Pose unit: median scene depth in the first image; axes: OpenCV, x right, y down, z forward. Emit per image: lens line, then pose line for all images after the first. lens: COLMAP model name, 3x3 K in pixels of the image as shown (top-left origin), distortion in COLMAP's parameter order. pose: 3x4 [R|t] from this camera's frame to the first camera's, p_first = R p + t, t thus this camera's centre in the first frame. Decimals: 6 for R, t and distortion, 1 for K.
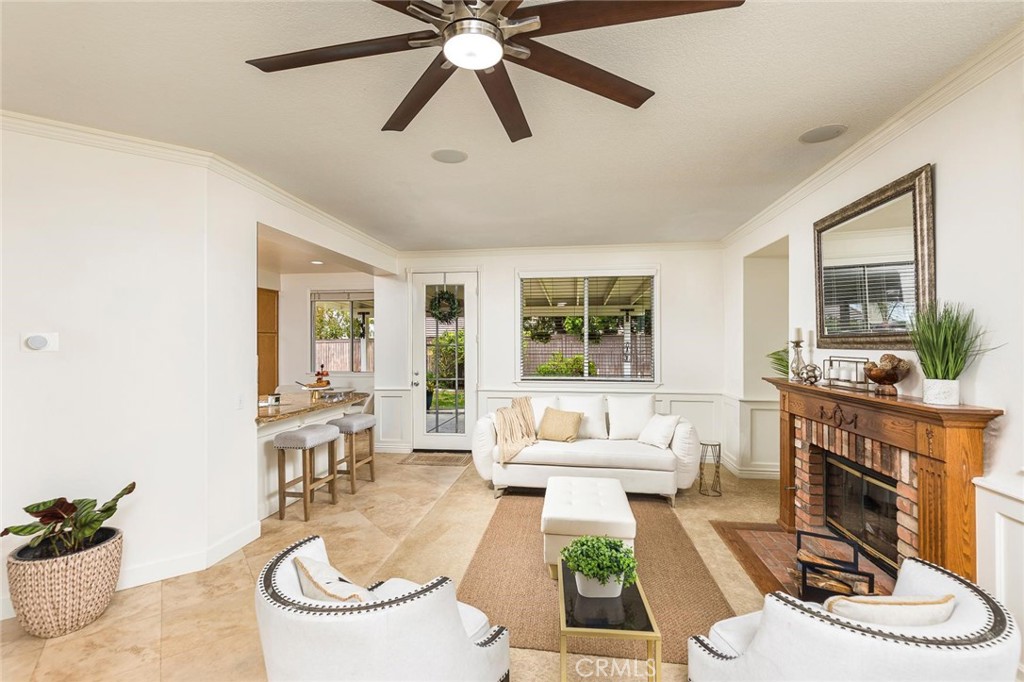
lens RADIAL K [[461.5, 0, 513.0], [0, 461.5, 339.7], [0, 0, 1]] dist [0.004712, -0.000094]
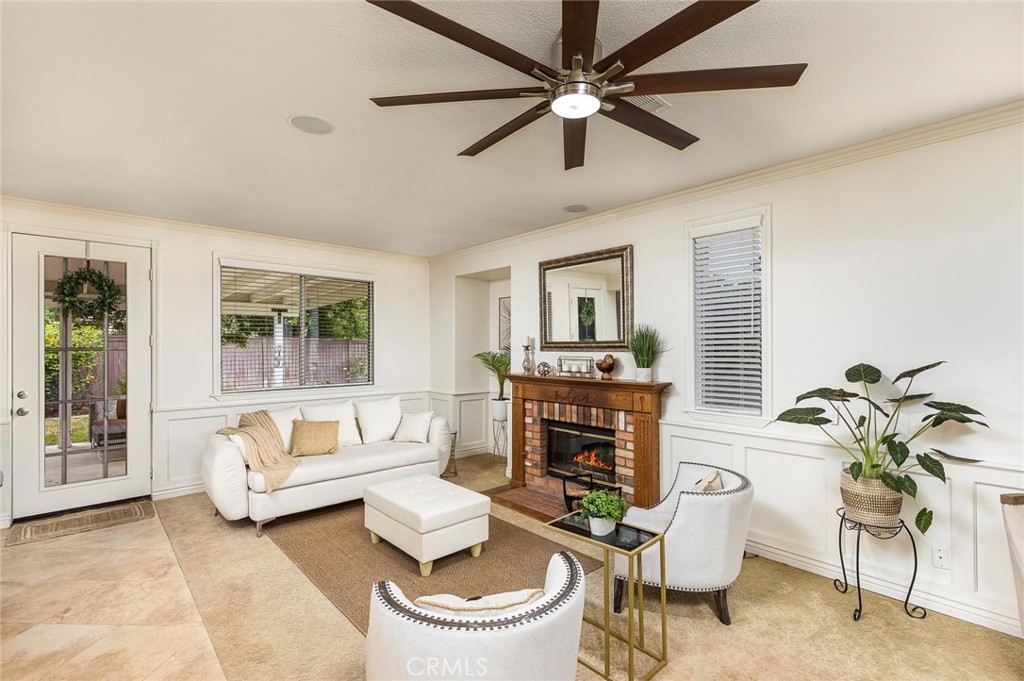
lens RADIAL K [[461.5, 0, 522.4], [0, 461.5, 344.4], [0, 0, 1]] dist [0.004712, -0.000094]
pose [[0.627674, 0.006083, 0.778452, -0.506796], [-0.008252, 0.999965, -0.001161, 0.000525], [-0.778432, -0.005695, 0.627703, 0.164131]]
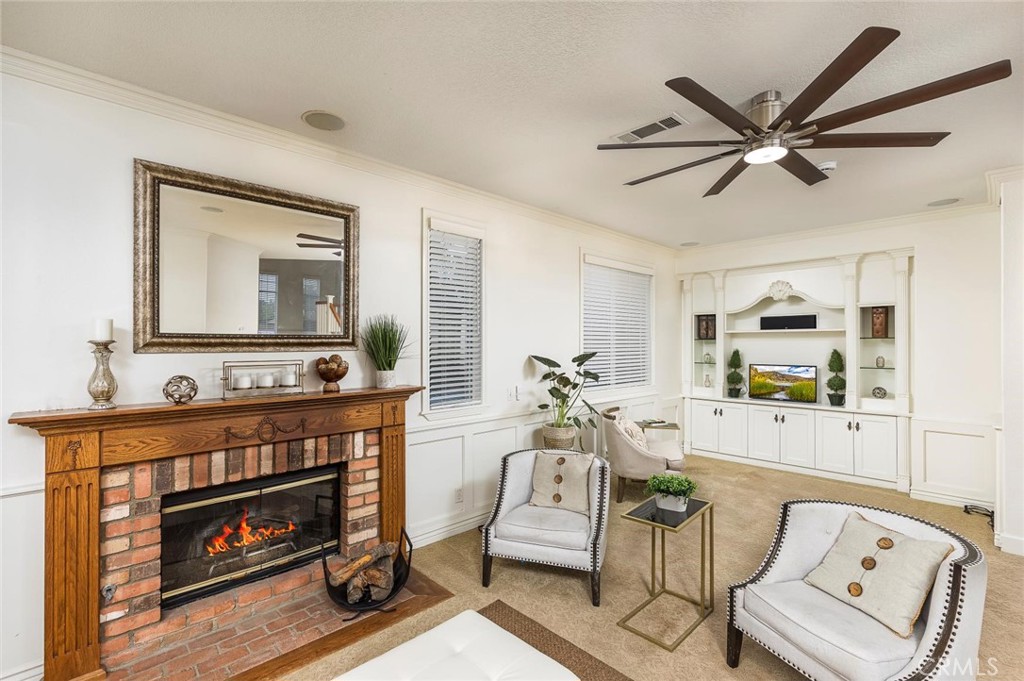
lens RADIAL K [[461.5, 0, 511.9], [0, 461.5, 343.2], [0, 0, 1]] dist [0.004712, -0.000094]
pose [[-0.789353, 0.004254, 0.613925, -0.168851], [-0.002460, 0.999946, -0.010092, 0.010675], [-0.613934, -0.009477, -0.789300, 1.255860]]
